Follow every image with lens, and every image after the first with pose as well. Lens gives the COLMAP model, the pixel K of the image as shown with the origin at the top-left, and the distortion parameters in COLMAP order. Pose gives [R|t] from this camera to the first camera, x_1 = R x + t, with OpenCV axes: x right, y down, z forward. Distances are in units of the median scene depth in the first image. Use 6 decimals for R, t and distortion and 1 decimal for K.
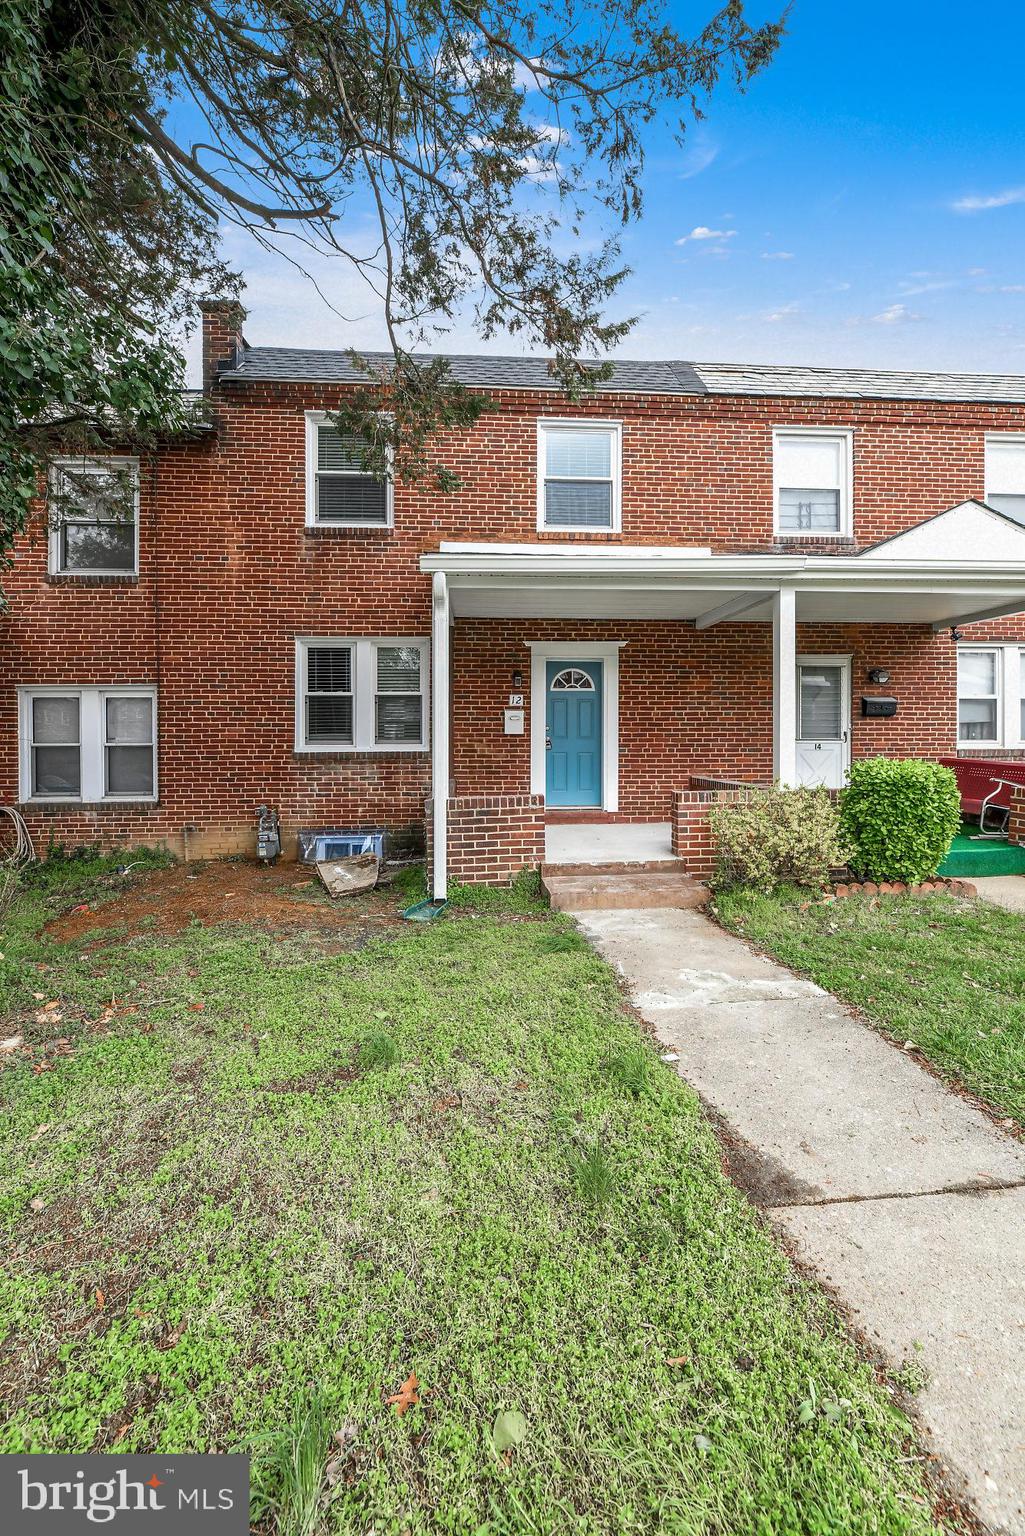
lens RADIAL K [[646.4, 0, 524.7], [0, 646.4, 758.6], [0, 0, 1]] dist [-0.003860, -0.000967]
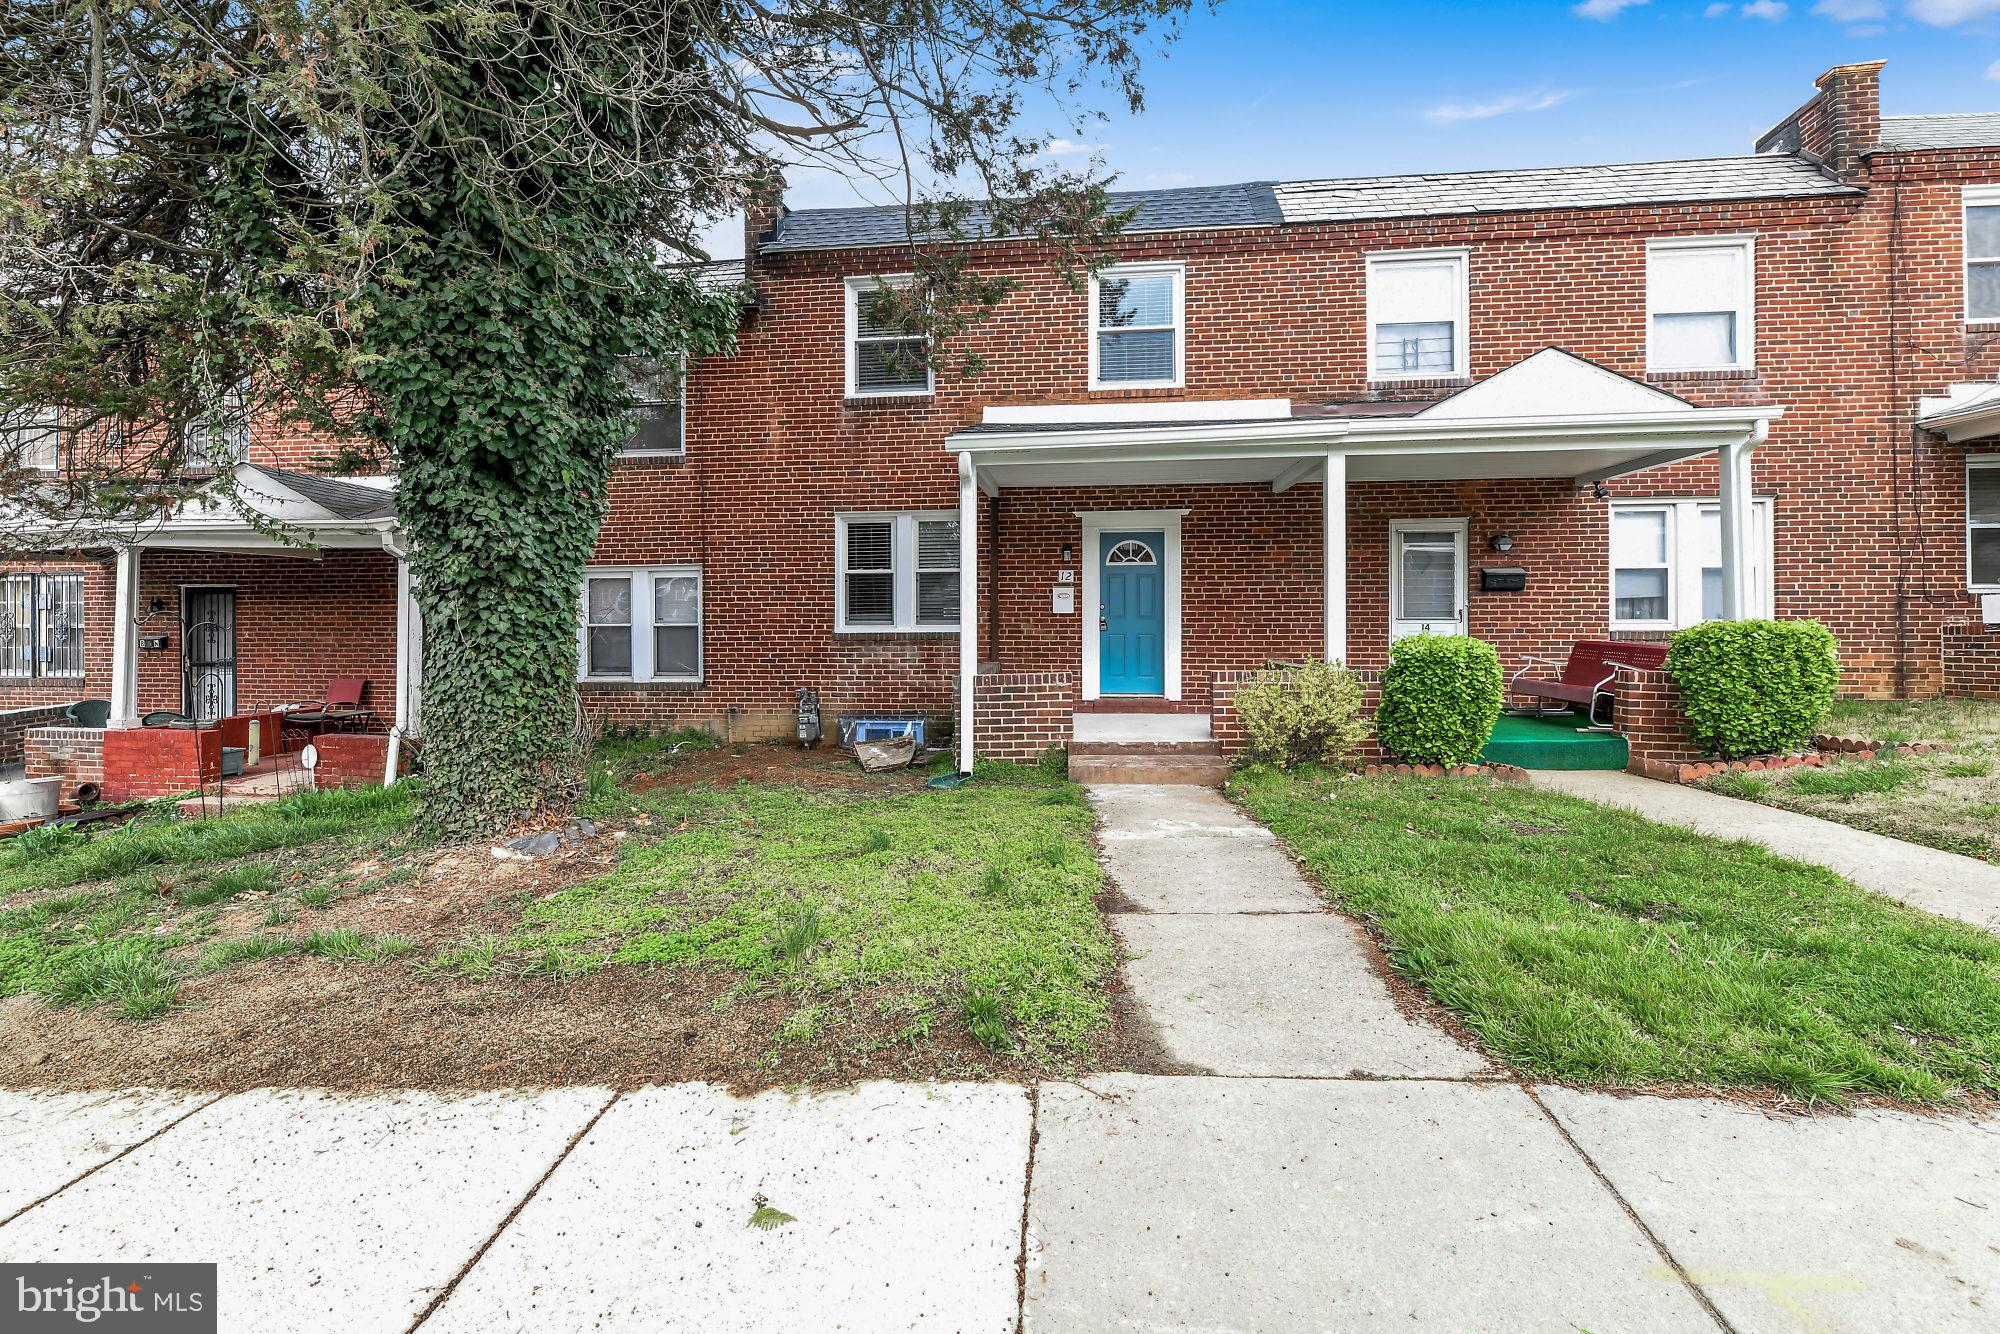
lens RADIAL K [[841.7, 0, 993.4], [0, 841.7, 668.9], [0, 0, 1]] dist [-0.003860, -0.000967]
pose [[0.985714, 0.007777, -0.168245, 0.090392], [-0.004509, 0.999794, 0.019795, 0.018382], [0.168365, -0.018753, 0.985546, -0.201530]]
